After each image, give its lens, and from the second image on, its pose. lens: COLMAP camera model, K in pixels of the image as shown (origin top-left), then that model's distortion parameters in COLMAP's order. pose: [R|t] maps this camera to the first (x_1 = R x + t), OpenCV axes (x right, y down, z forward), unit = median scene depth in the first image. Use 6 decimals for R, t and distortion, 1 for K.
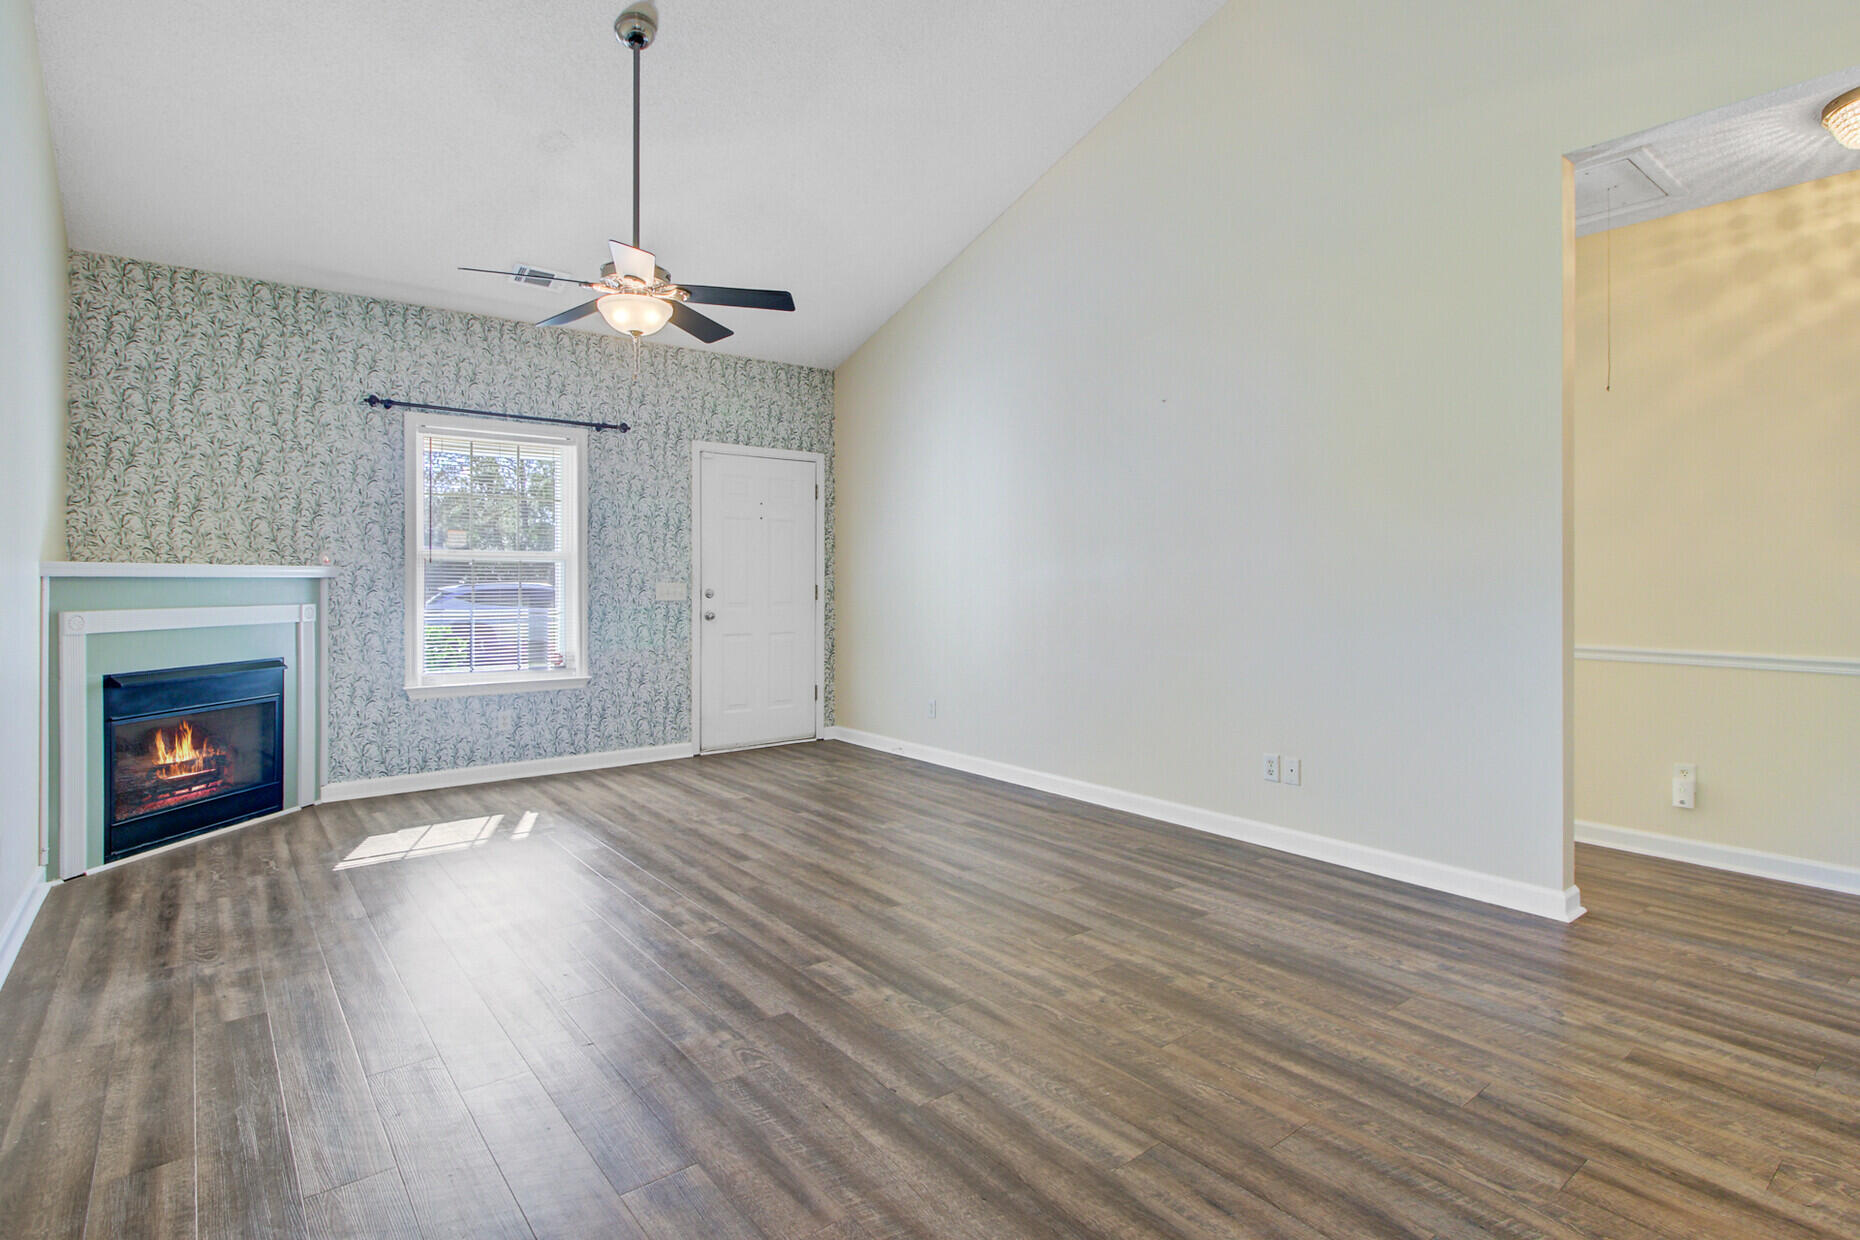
lens RADIAL K [[884.8, 0, 960.4], [0, 884.8, 579.3], [0, 0, 1]] dist [0.013169, -0.000305]
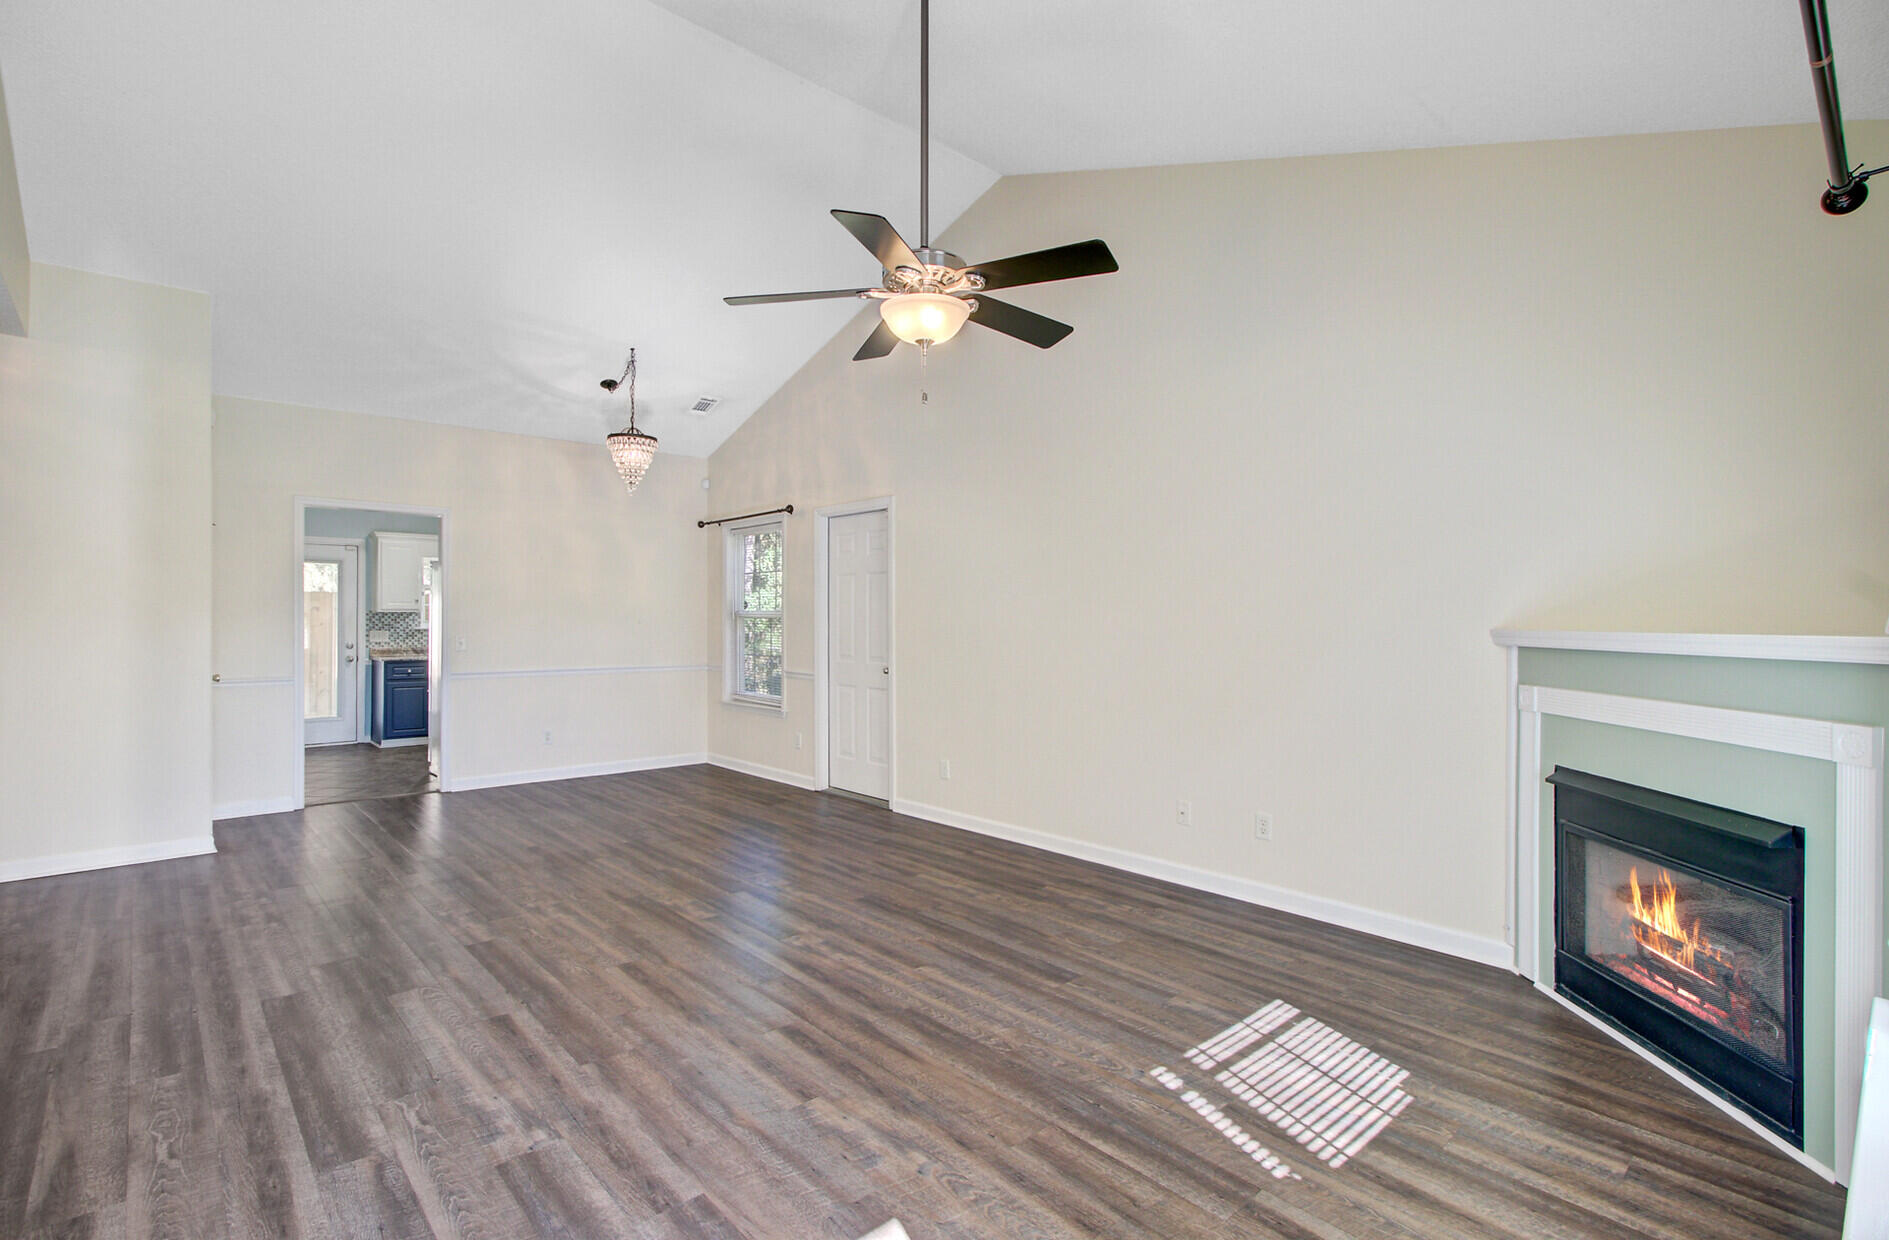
lens RADIAL K [[878.8, 0, 982.9], [0, 878.8, 622.5], [0, 0, 1]] dist [0.002433, 0.003978]
pose [[-0.996986, -0.003454, -0.077508, -0.260050], [-0.003553, 0.999993, 0.001146, -0.019964], [0.077504, 0.001417, -0.996991, 1.308220]]
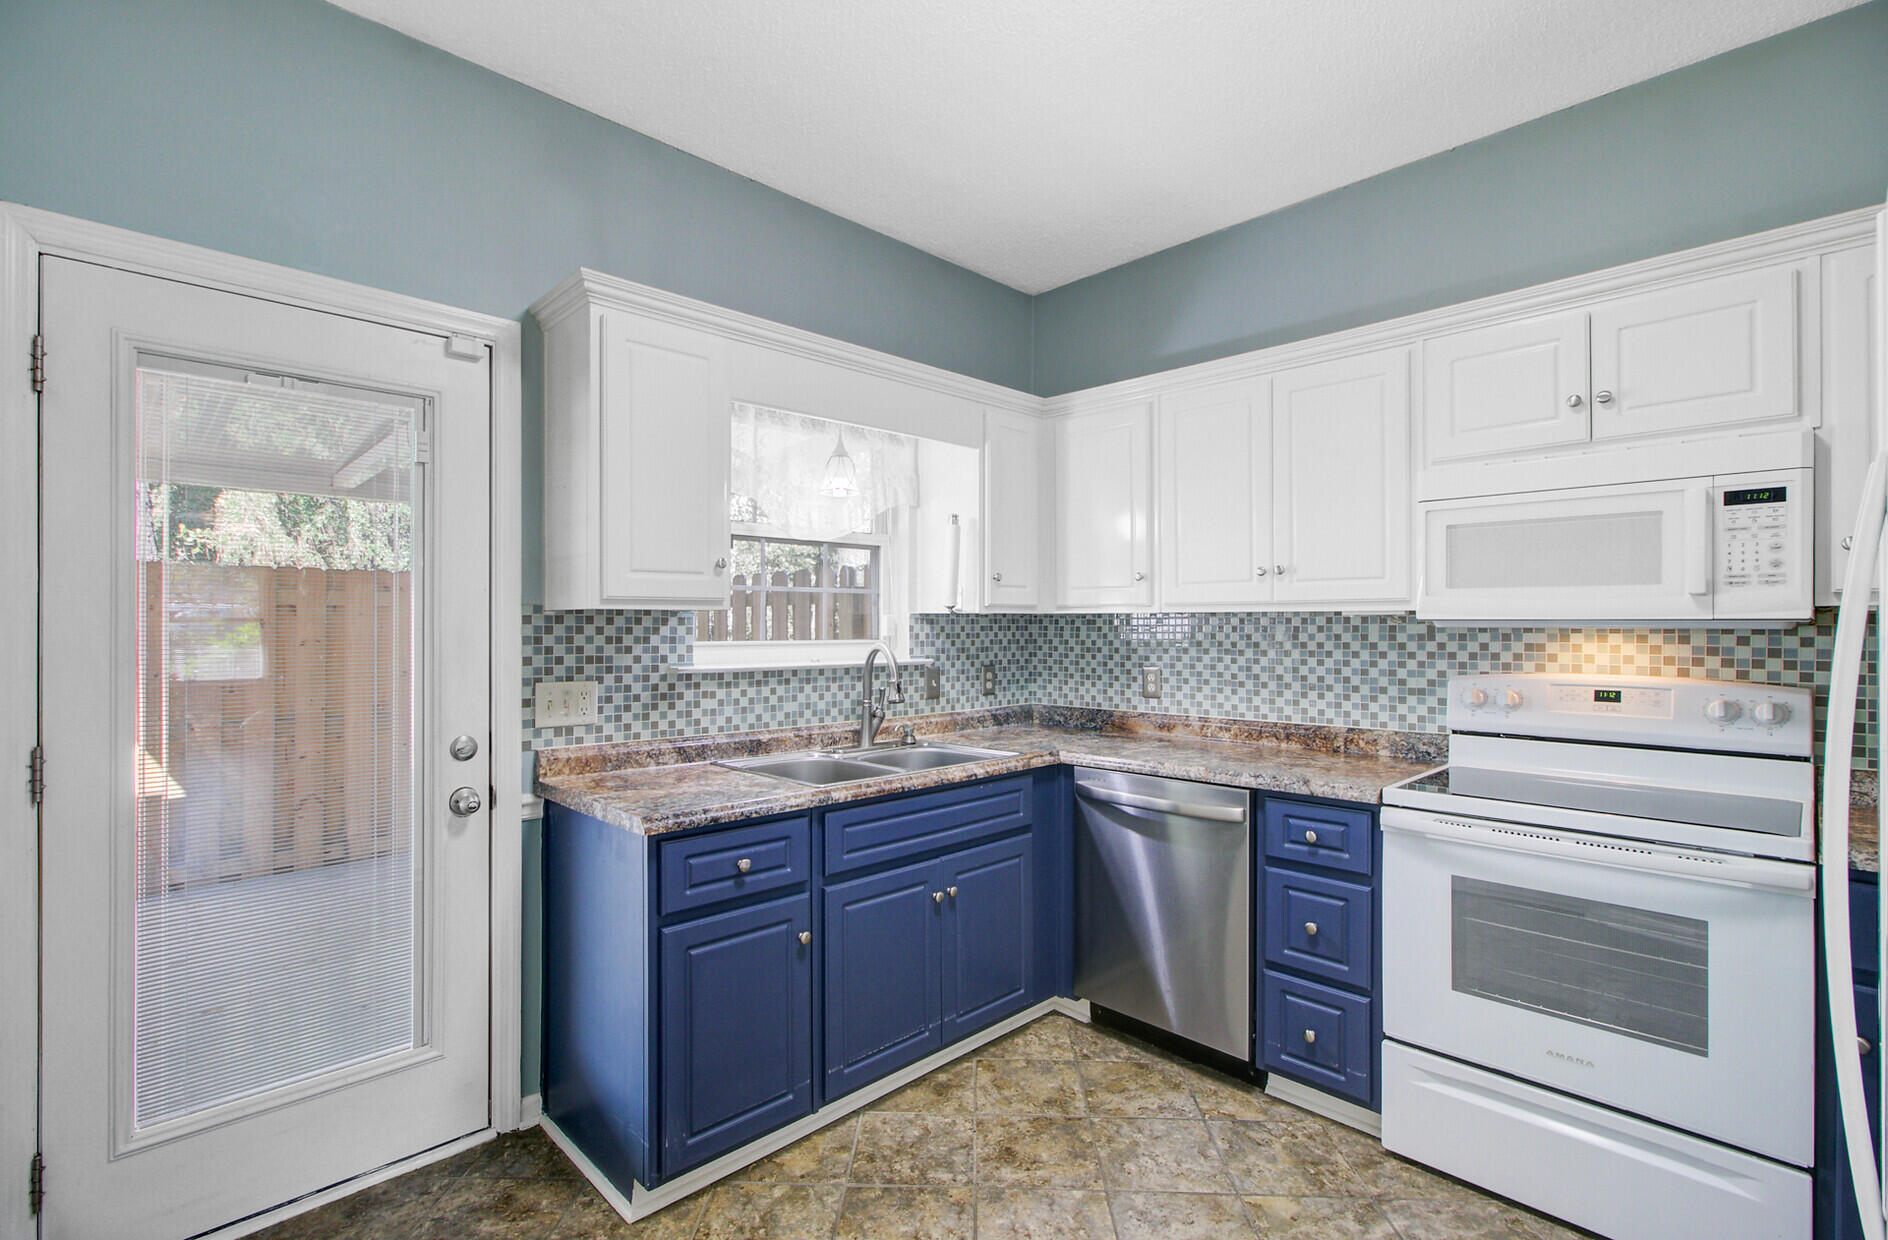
lens RADIAL K [[878.4, 0, 953.8], [0, 878.4, 628.2], [0, 0, 1]] dist [0.002433, 0.003978]
pose [[-0.994783, -0.002459, -0.101982, 0.624094], [-0.001803, 0.999977, -0.006530, -0.022129], [0.101996, -0.006312, -0.994765, -0.023317]]
